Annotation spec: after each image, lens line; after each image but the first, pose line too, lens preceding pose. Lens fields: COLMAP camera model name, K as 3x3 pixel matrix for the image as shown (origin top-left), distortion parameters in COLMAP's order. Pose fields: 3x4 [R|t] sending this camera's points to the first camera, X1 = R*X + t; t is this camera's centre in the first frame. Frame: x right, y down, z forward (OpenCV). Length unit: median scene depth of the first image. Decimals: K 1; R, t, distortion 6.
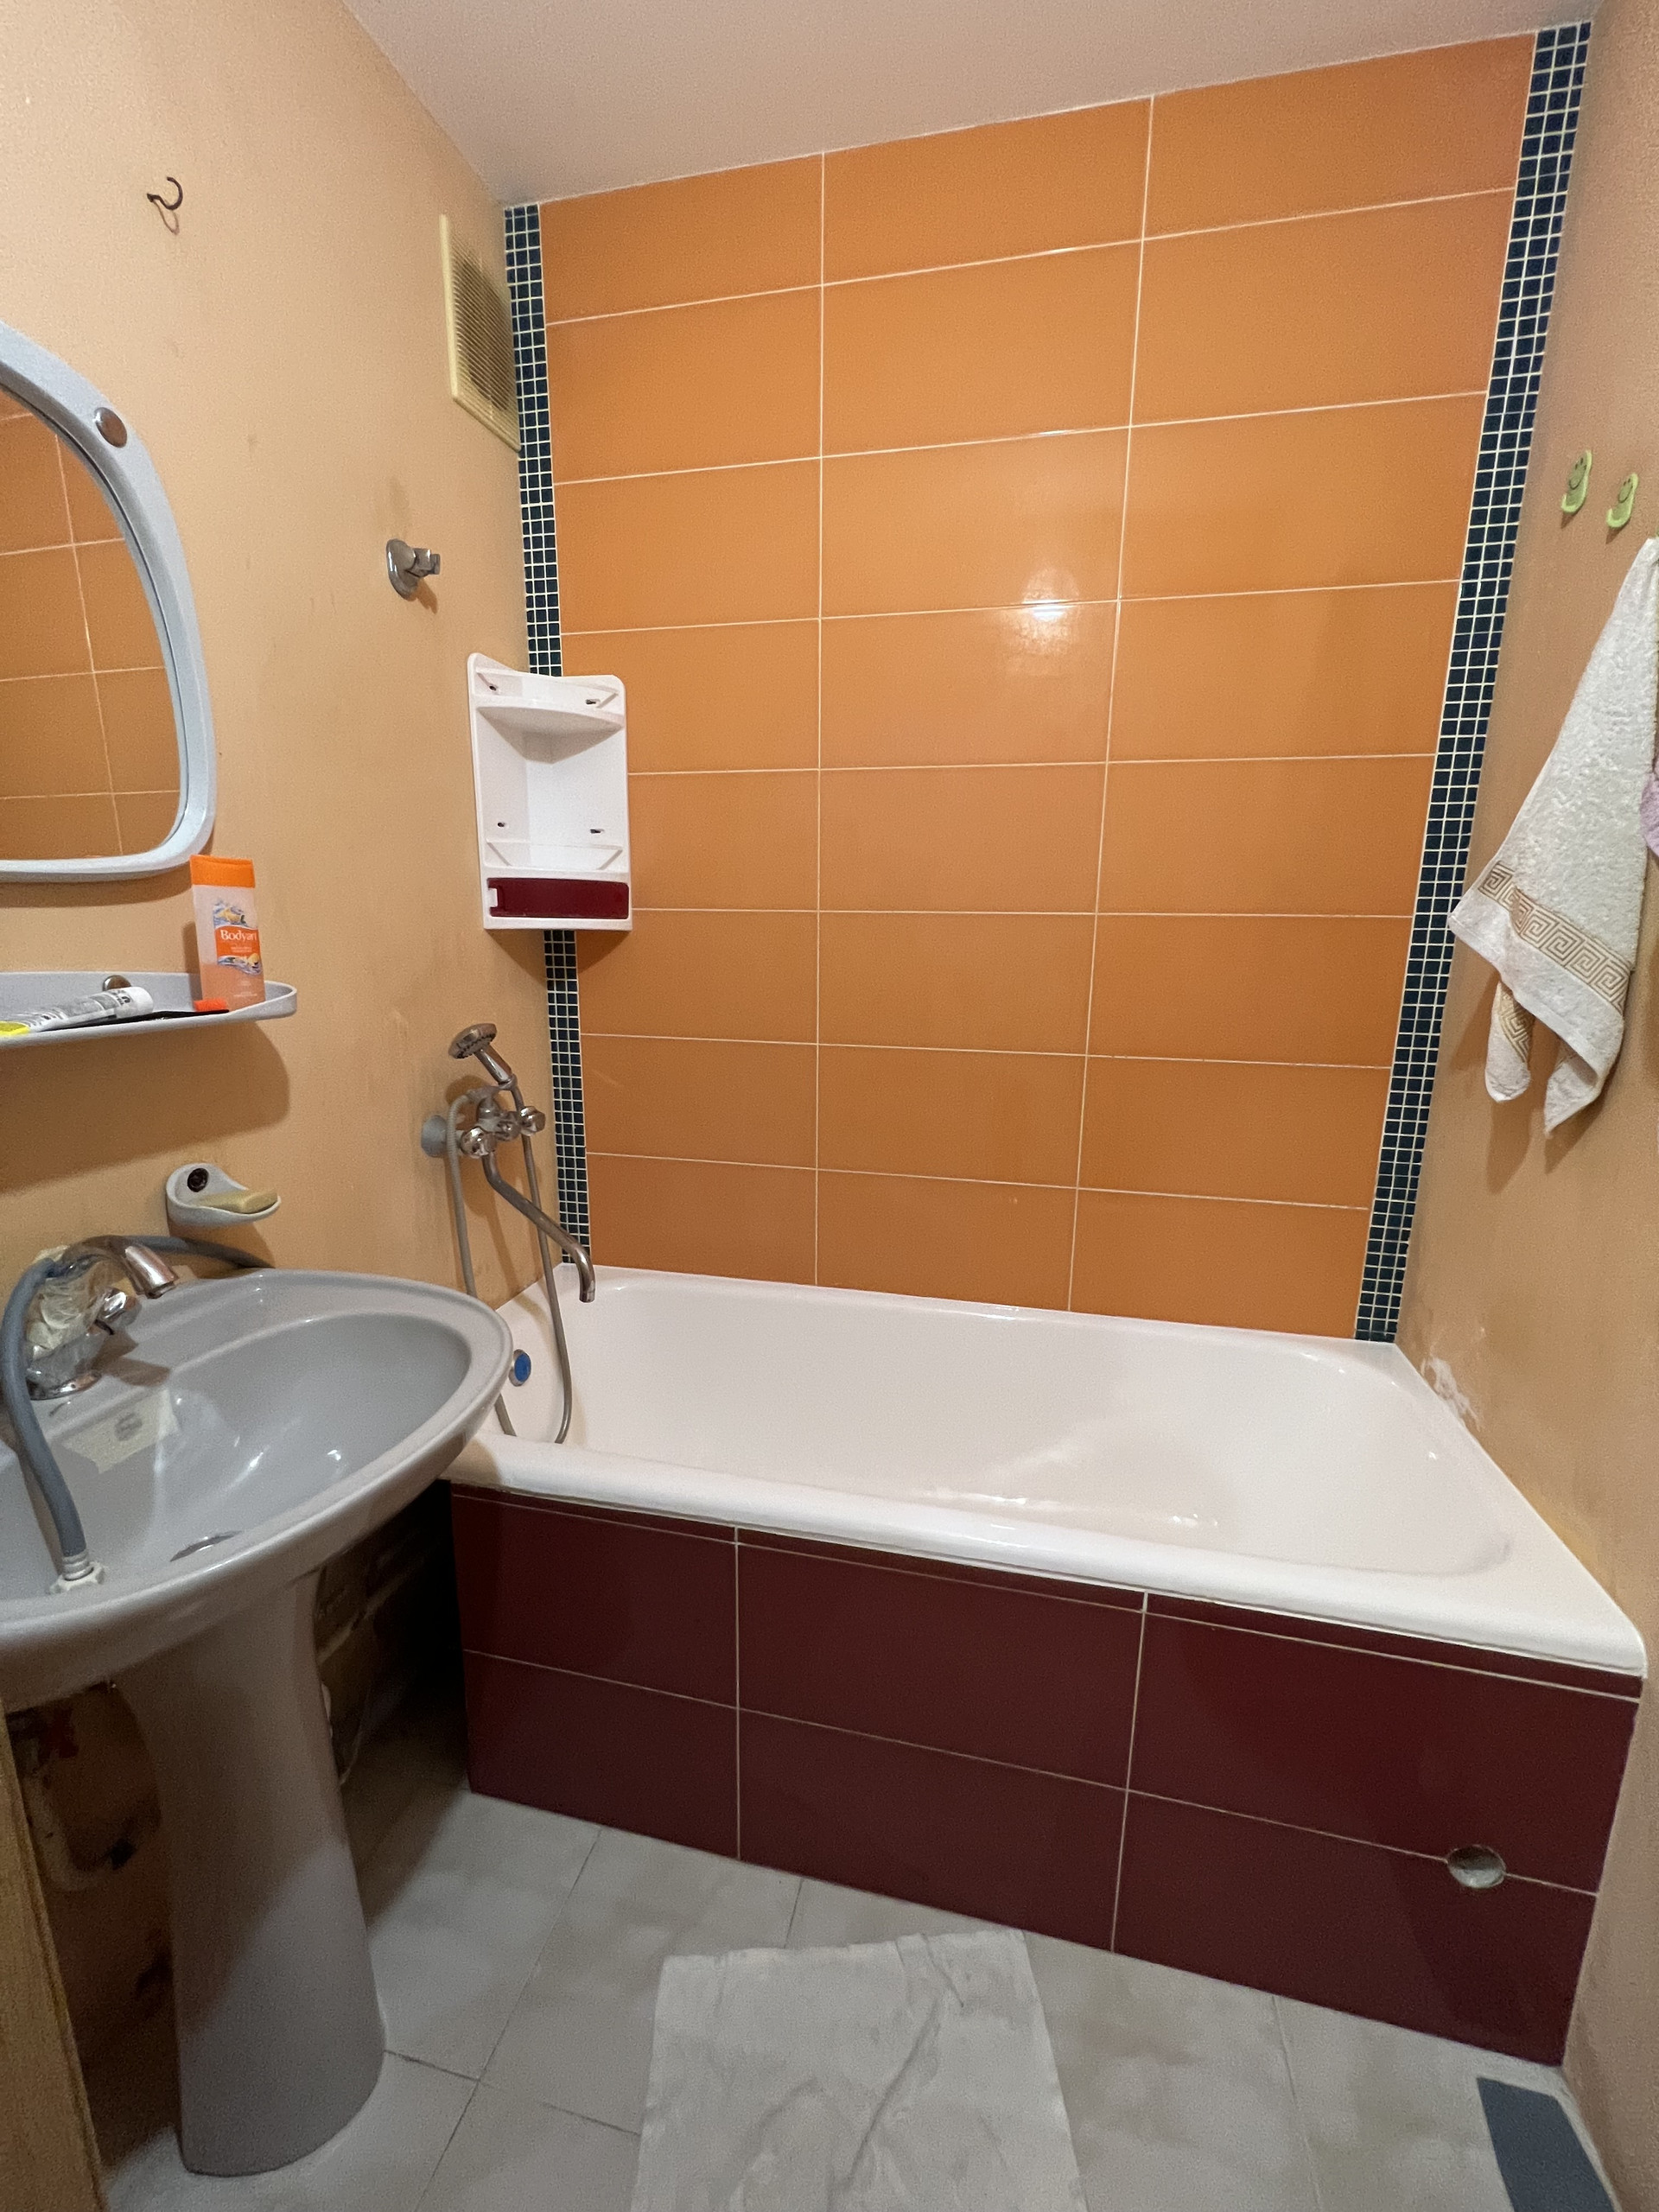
lens RADIAL K [[886.6, 0, 832.3], [0, 886.6, 1112.7], [0, 0, 1]] dist [-0.002054, 0.000223]
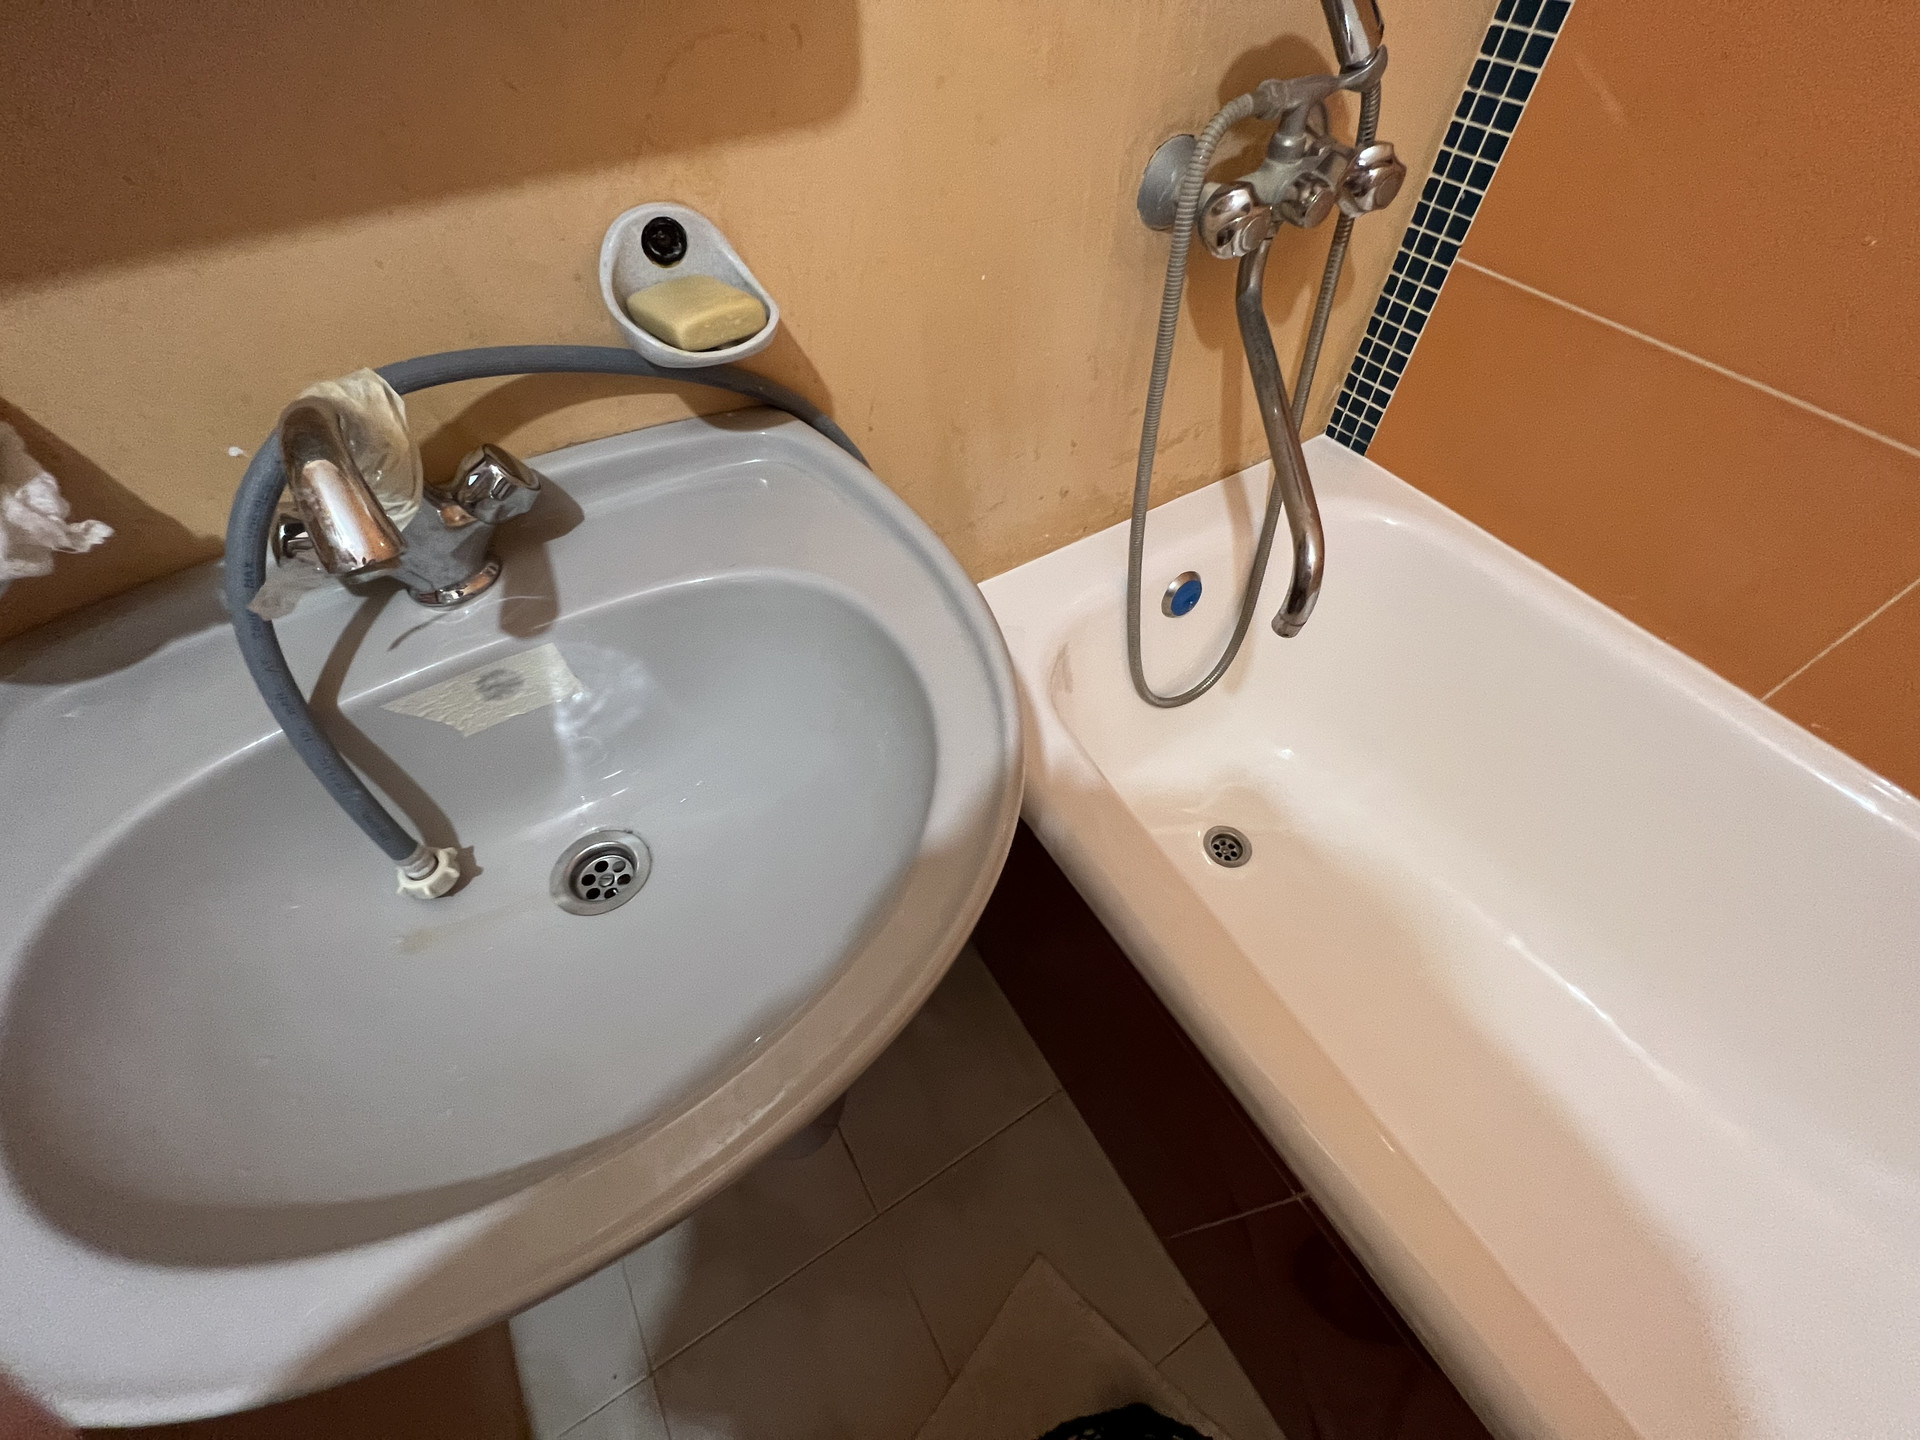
lens RADIAL K [[769.6, 0, 952.8], [0, 769.6, 716.6], [0, 0, 1]] dist [-0.002054, 0.000223]
pose [[0.697715, 0.554309, -0.453801, -0.167404], [-0.126379, 0.718773, 0.683662, -0.040619], [0.705140, -0.419650, 0.571552, 0.538052]]
